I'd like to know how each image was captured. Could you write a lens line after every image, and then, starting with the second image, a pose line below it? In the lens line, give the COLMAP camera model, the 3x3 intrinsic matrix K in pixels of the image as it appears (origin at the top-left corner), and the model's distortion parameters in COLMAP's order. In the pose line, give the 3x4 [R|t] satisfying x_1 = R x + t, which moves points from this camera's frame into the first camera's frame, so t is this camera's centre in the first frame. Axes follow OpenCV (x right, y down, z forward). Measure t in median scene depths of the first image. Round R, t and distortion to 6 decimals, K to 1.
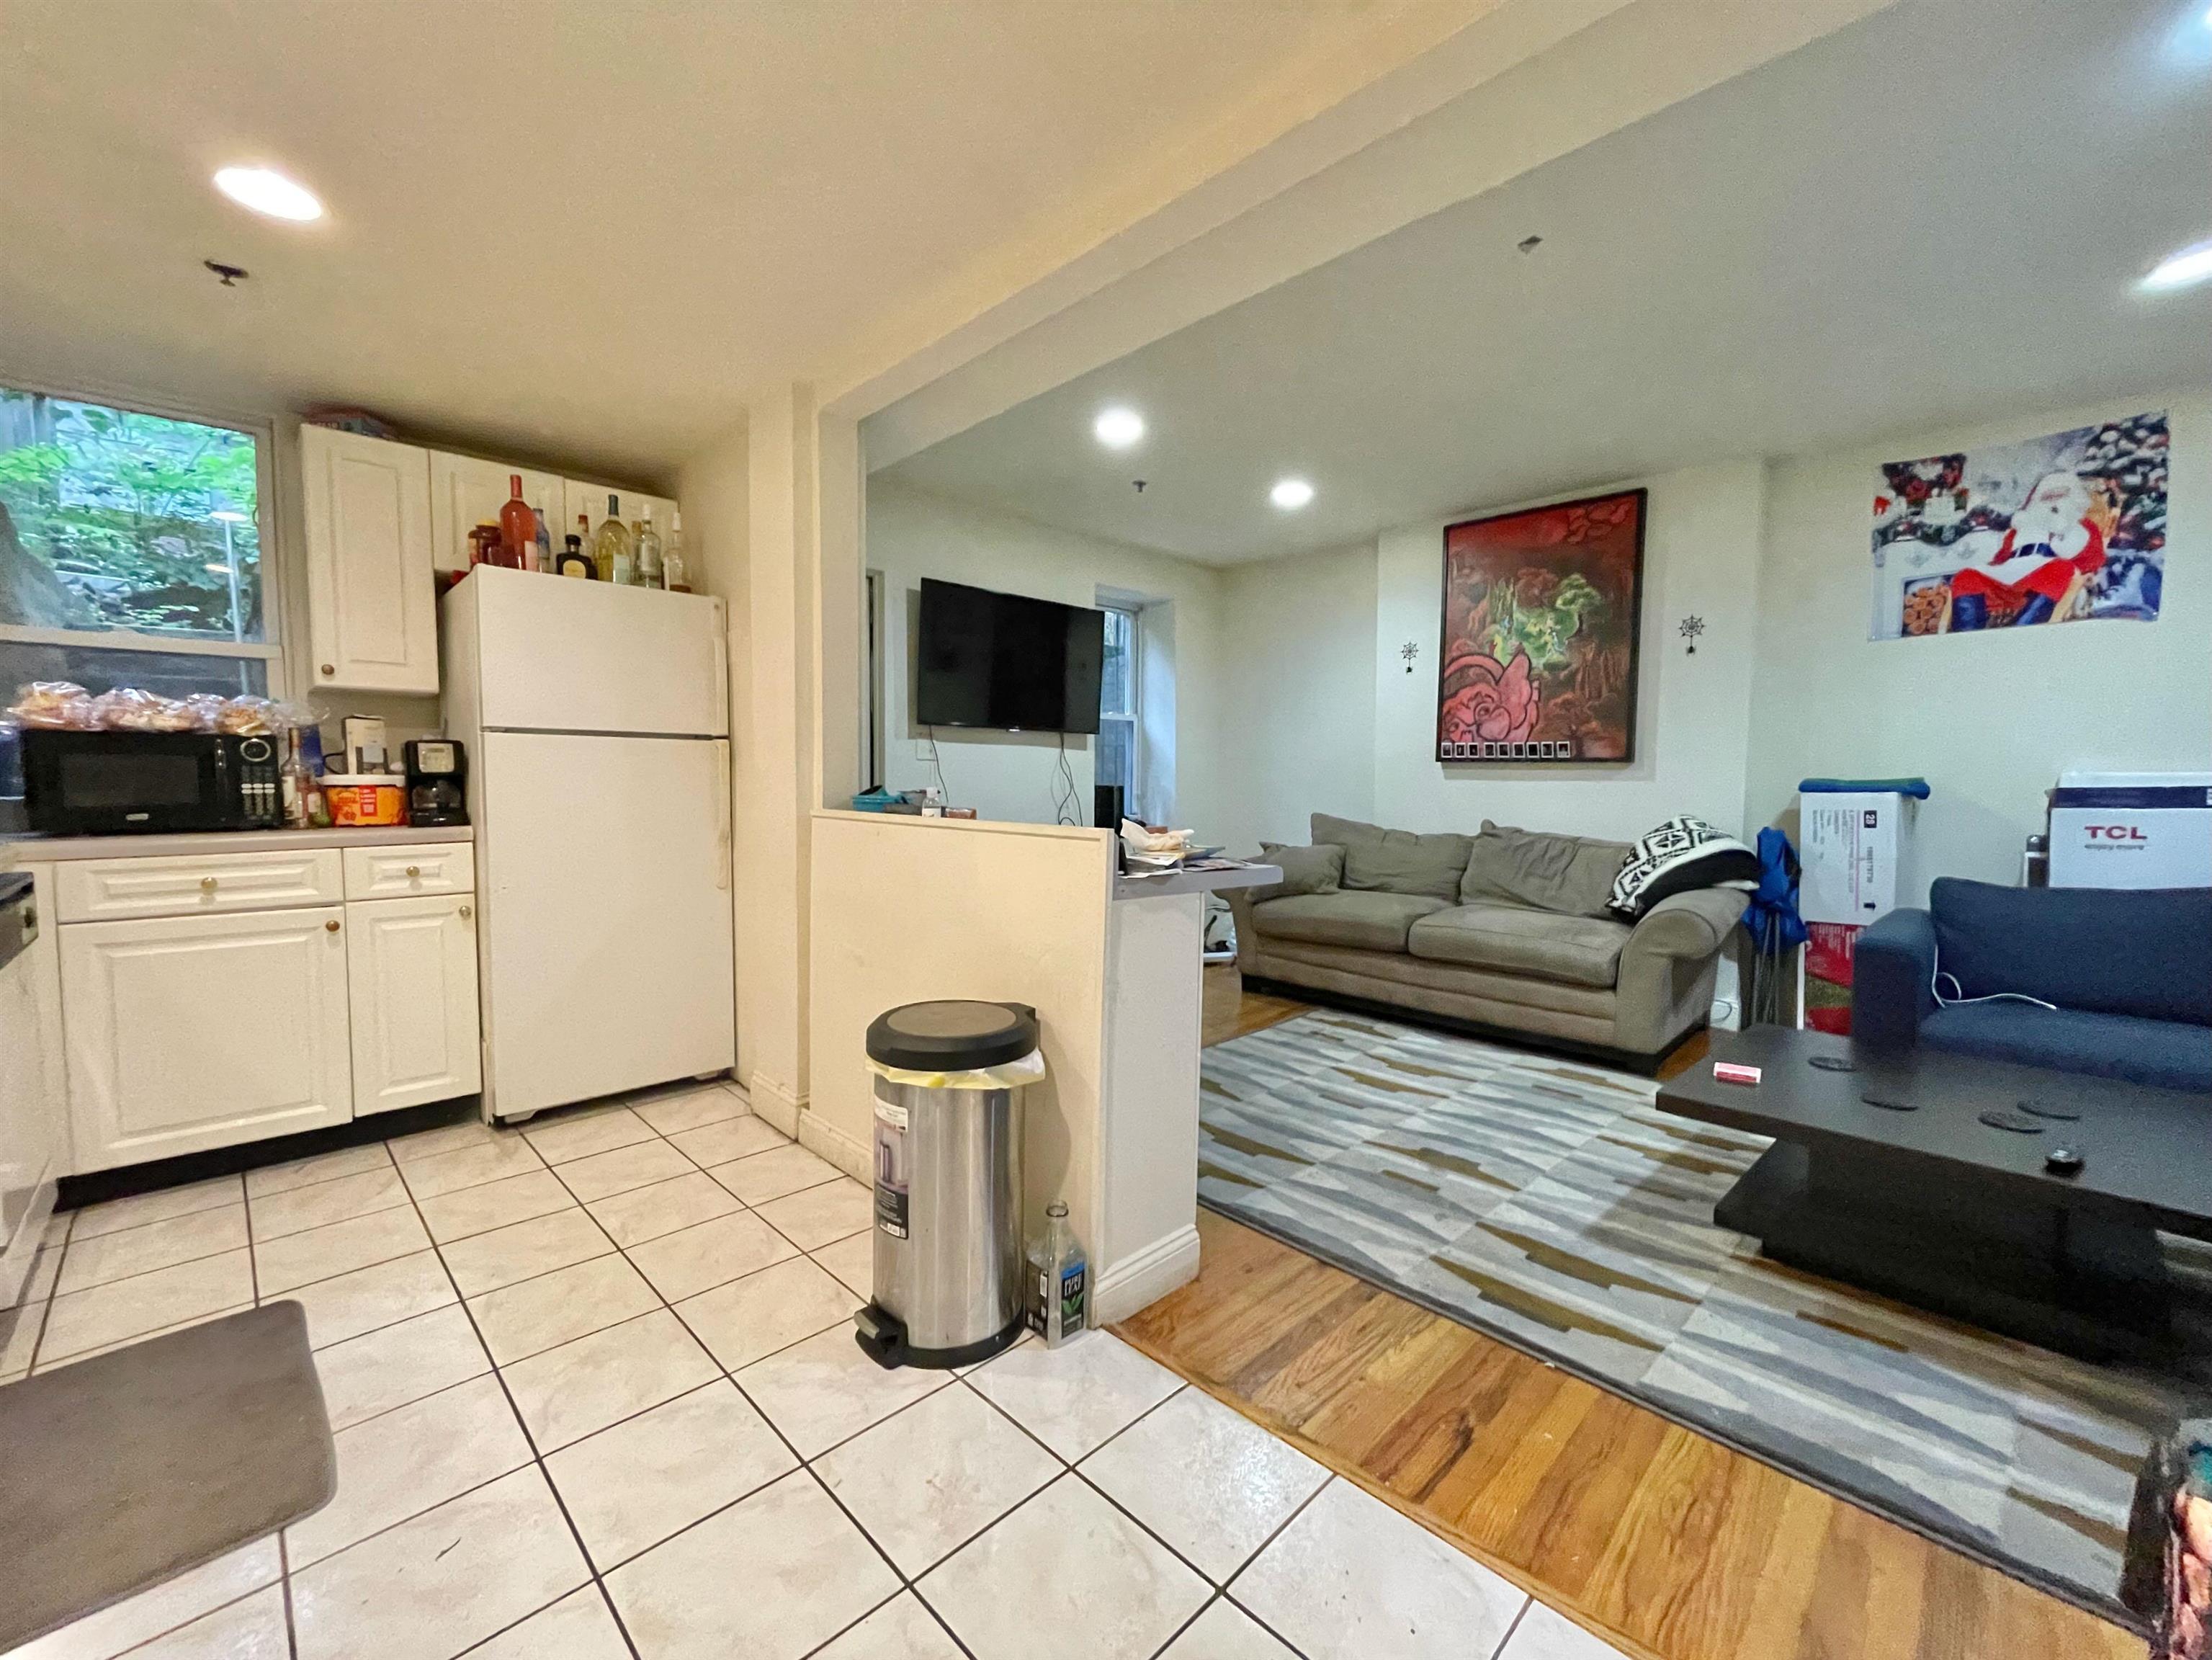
lens RADIAL K [[902.4, 0, 1100.2], [0, 902.4, 832.1], [0, 0, 1]] dist [-0.004258, 0.000001]
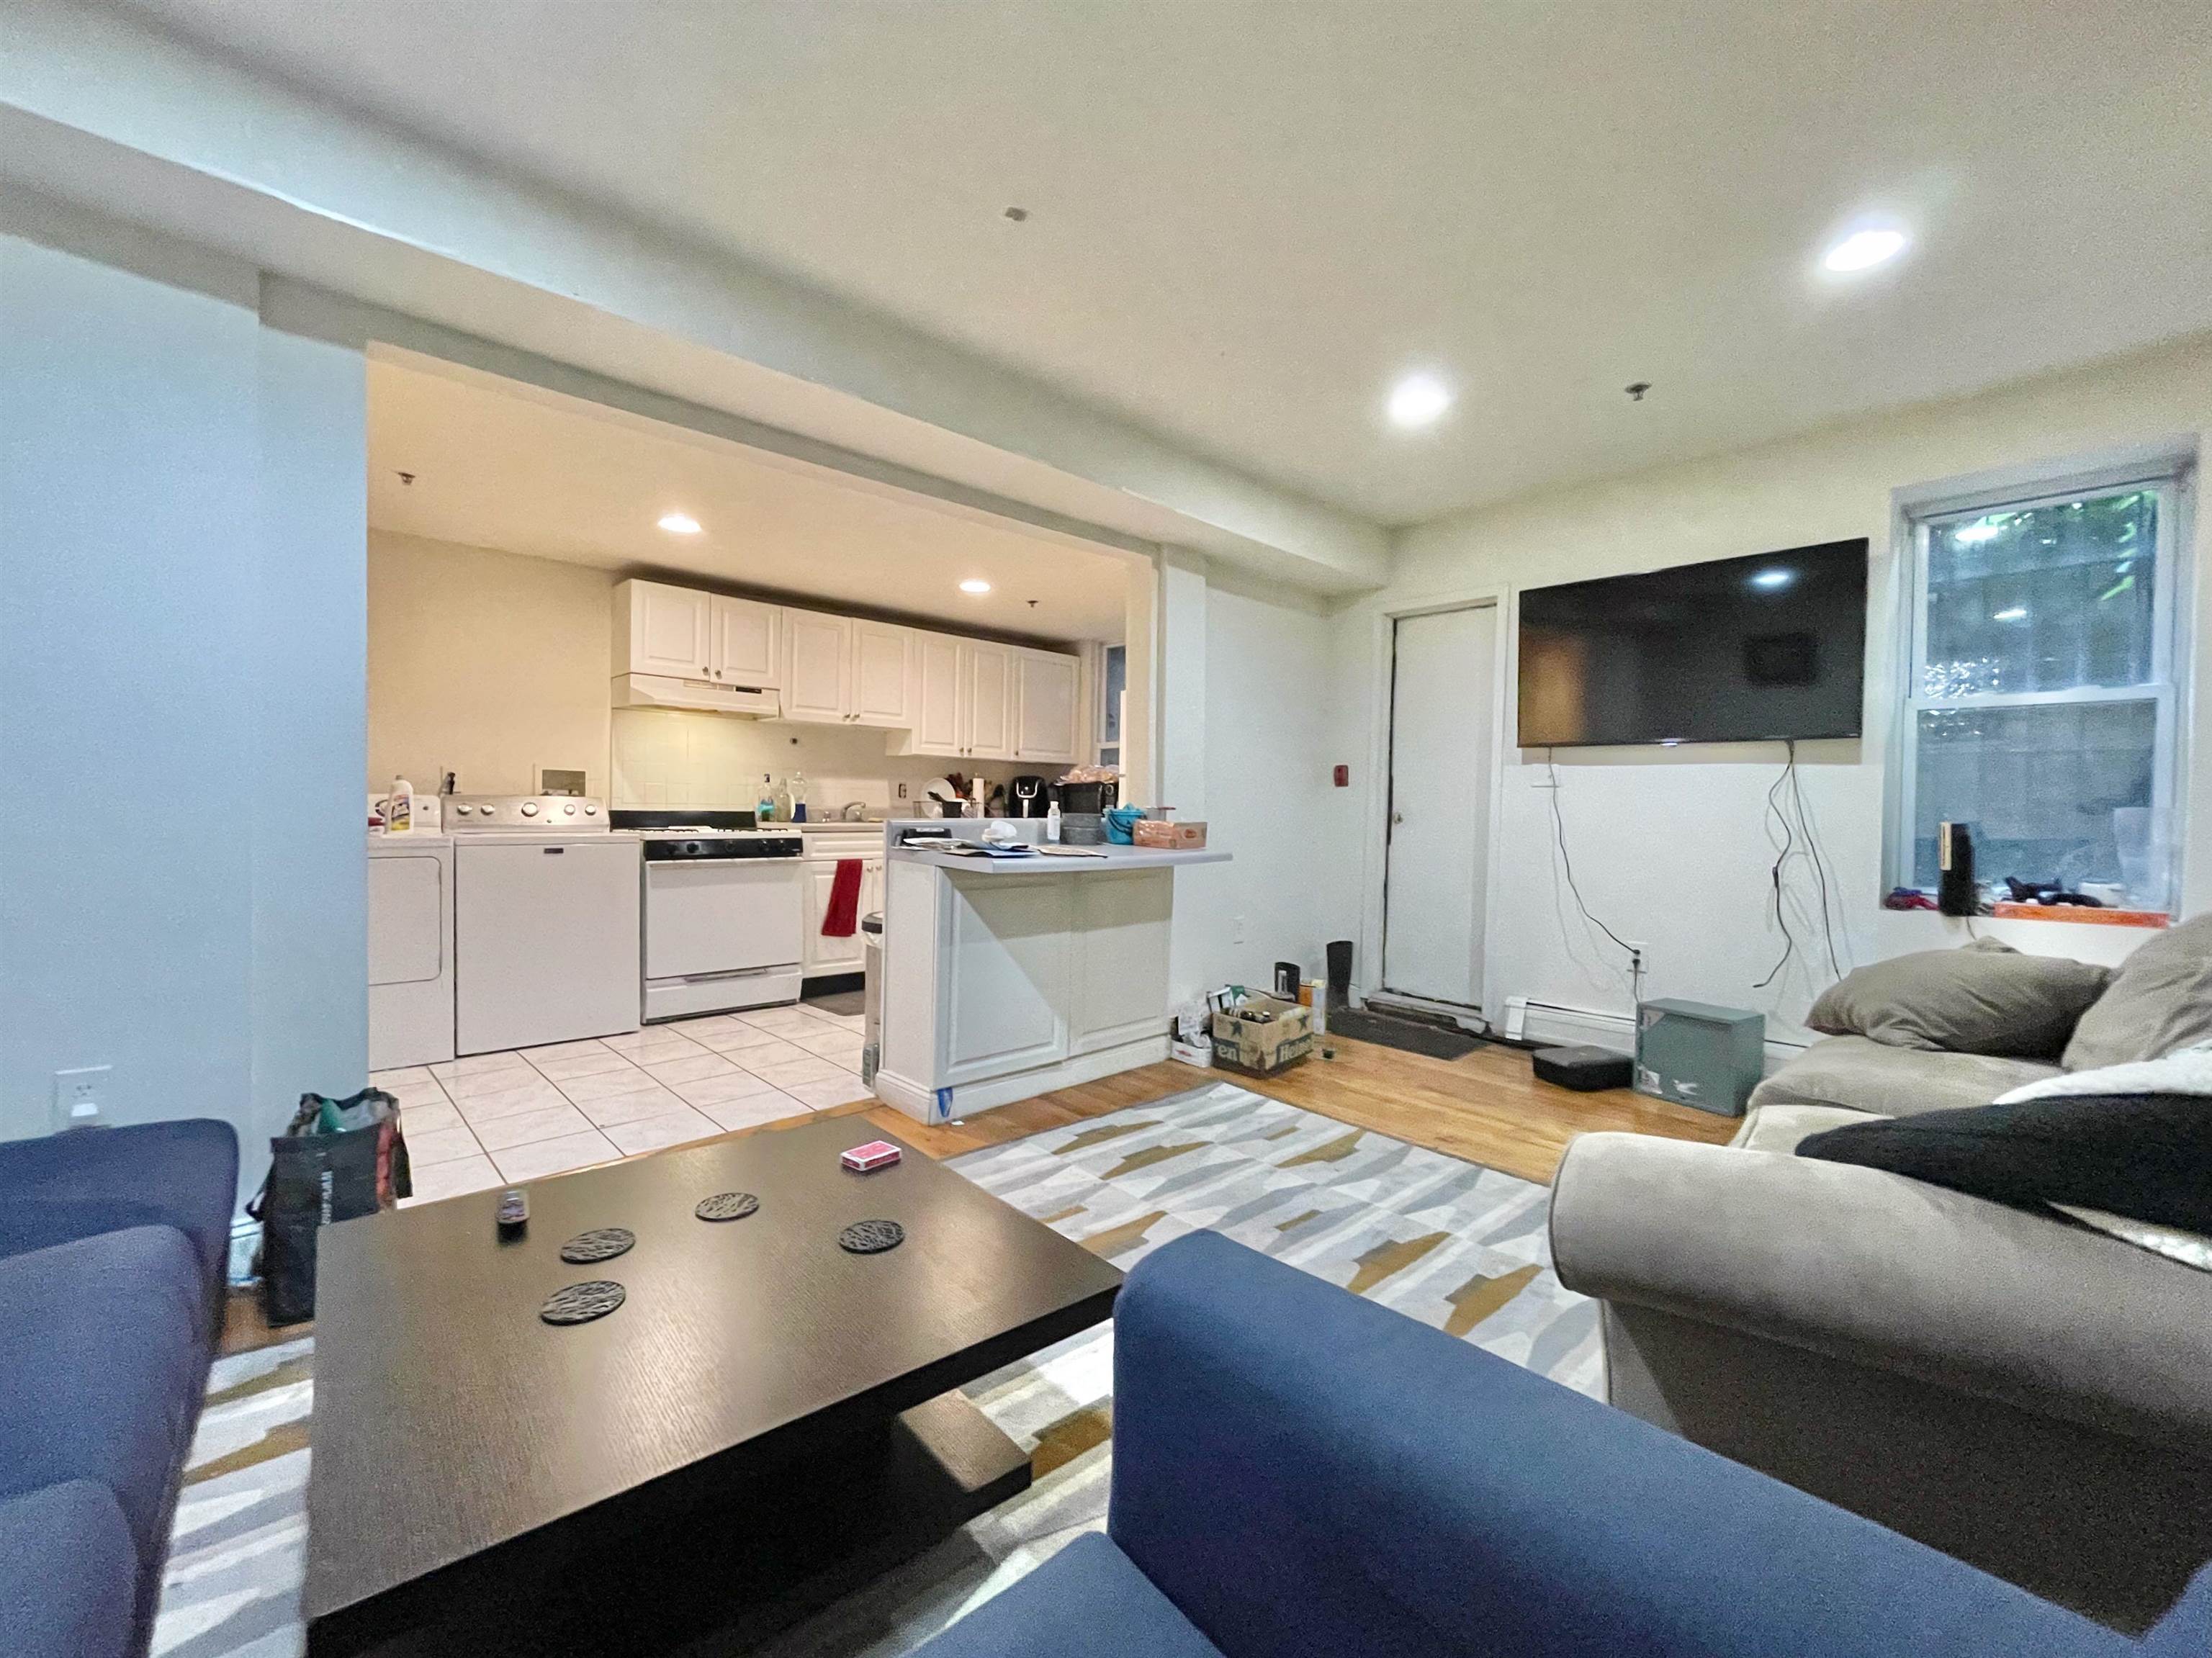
lens RADIAL K [[902.2, 0, 1103.7], [0, 902.2, 831.7], [0, 0, 1]] dist [-0.004258, 0.000001]
pose [[-0.020680, 0.018074, -0.999623, 0.957651], [-0.078377, 0.996730, 0.019643, -0.024122], [0.996709, 0.078754, -0.019196, 0.778602]]
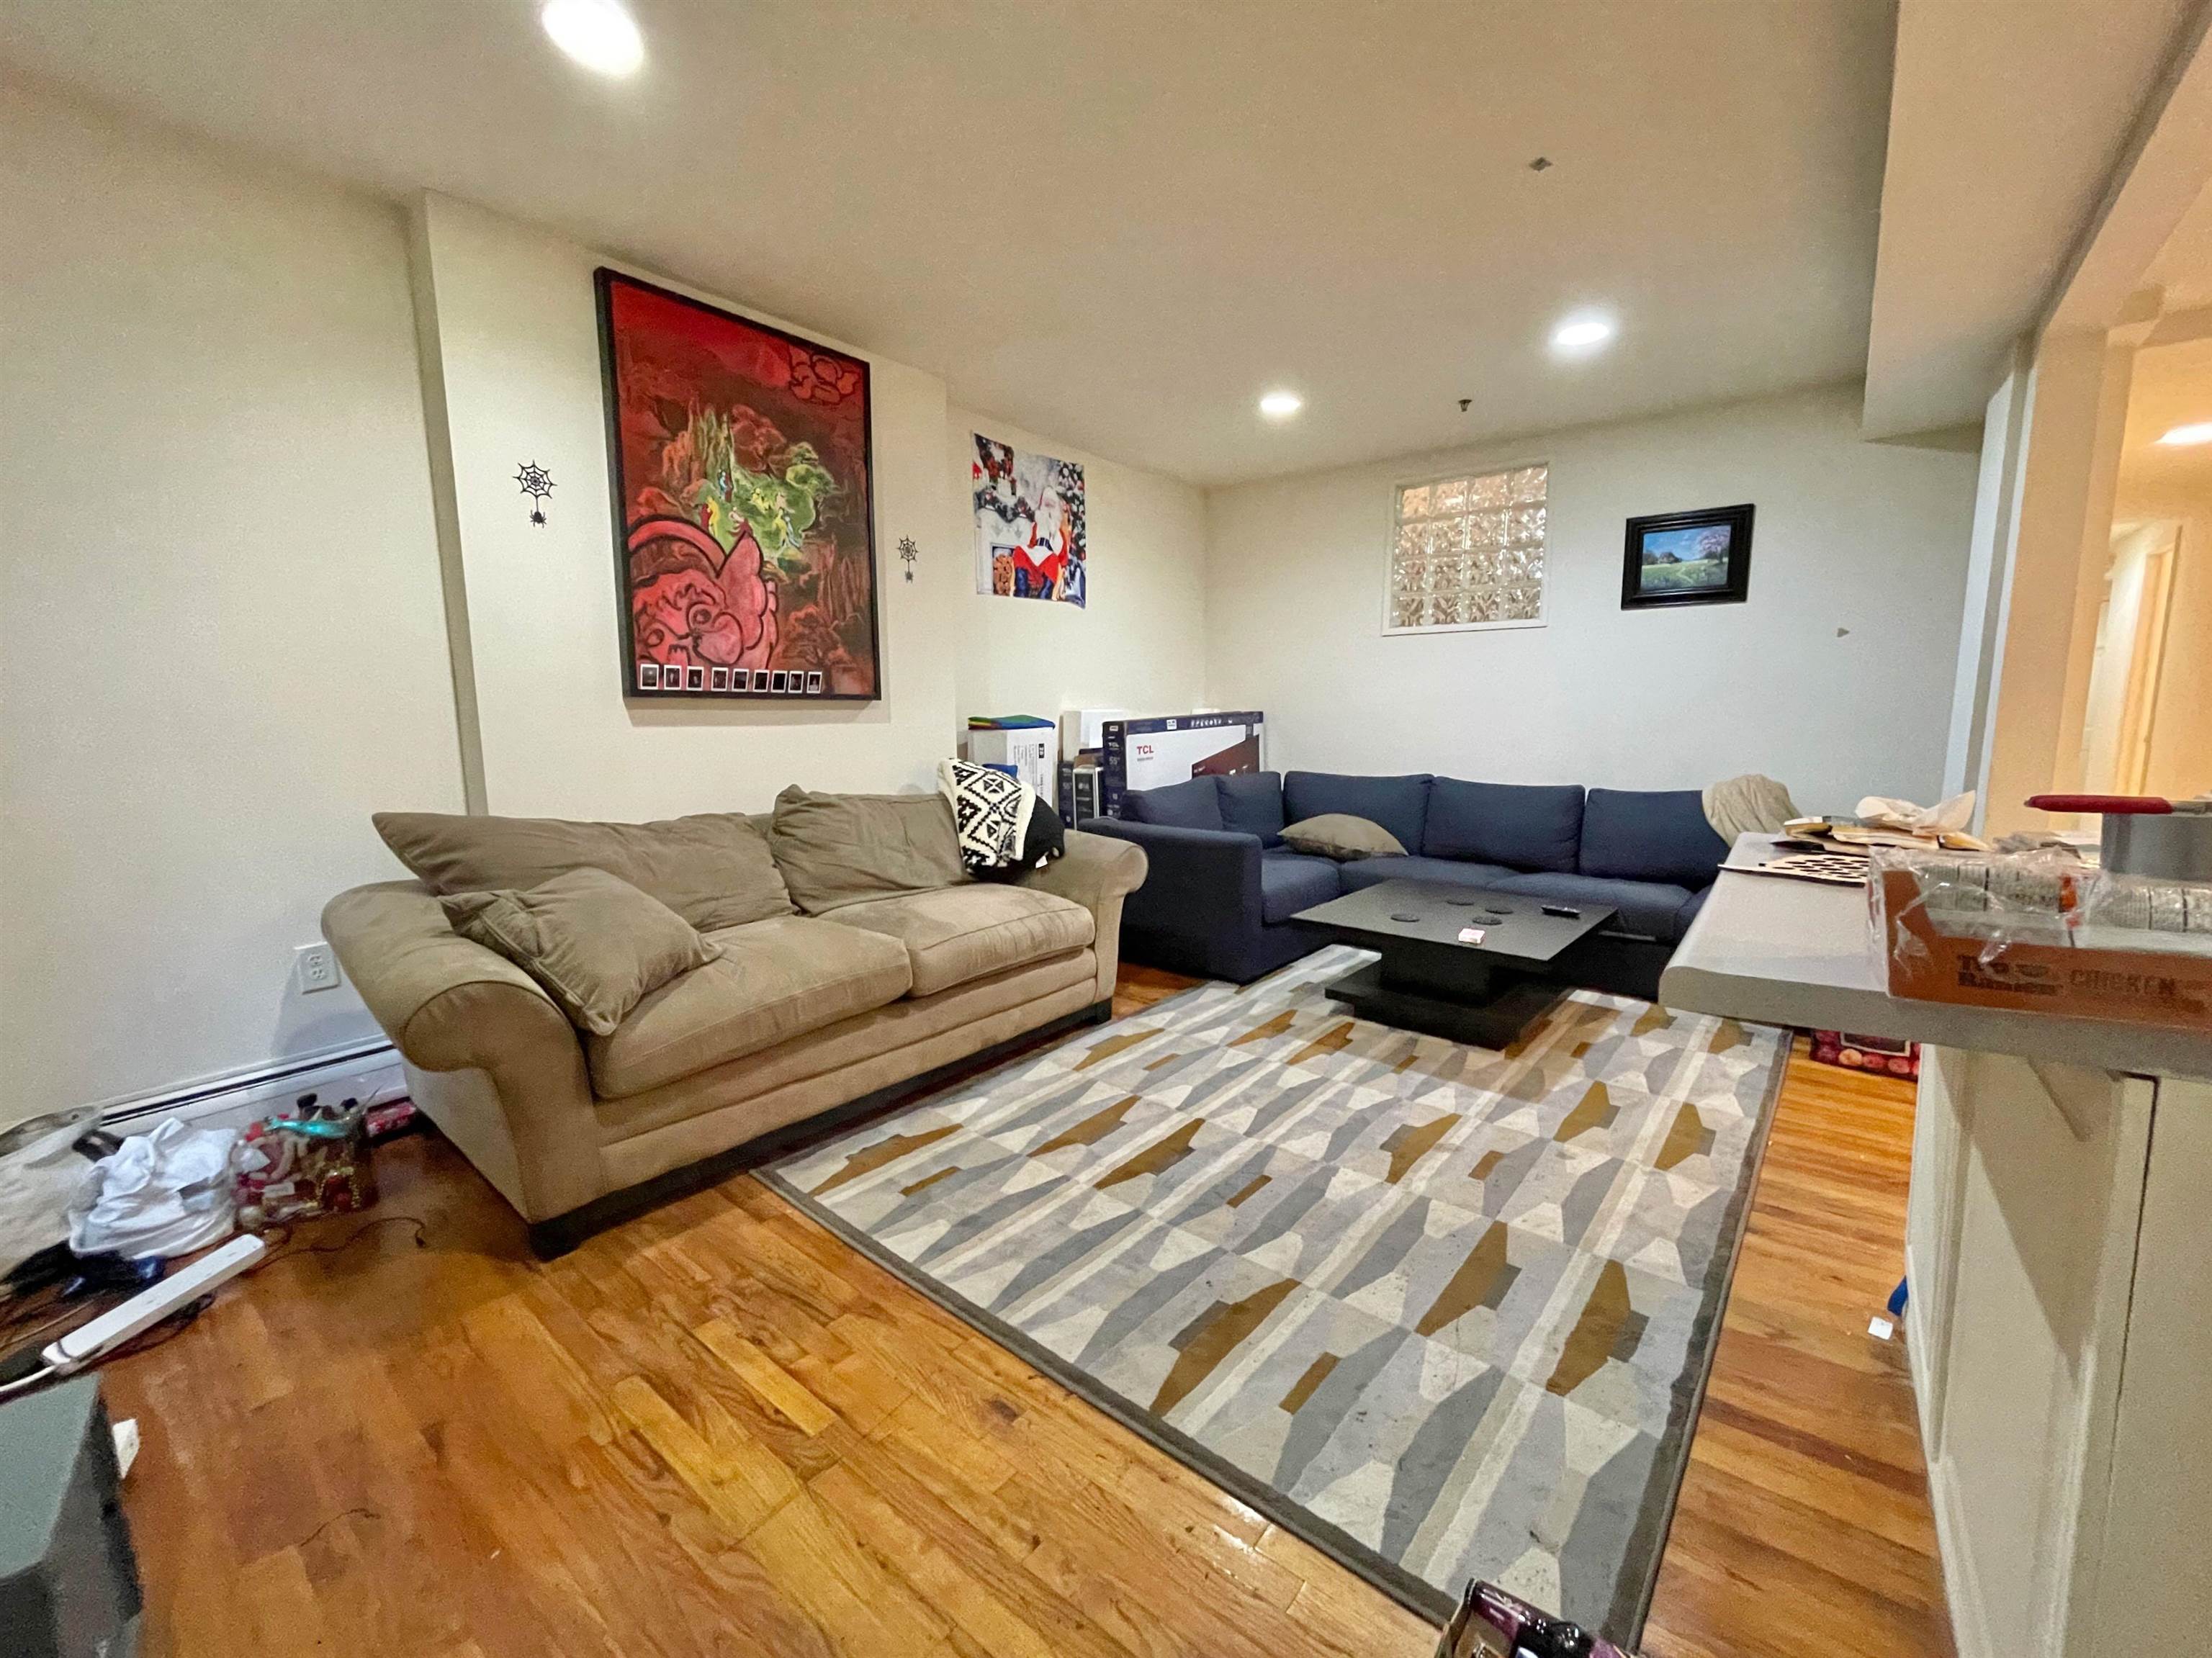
lens RADIAL K [[902.2, 0, 1114.0], [0, 902.2, 826.5], [0, 0, 1]] dist [-0.004258, 0.000001]
pose [[-0.123606, -0.129562, 0.983837, -0.344780], [0.070027, 0.987829, 0.138885, -0.076693], [-0.989857, 0.086062, -0.113029, 1.090054]]
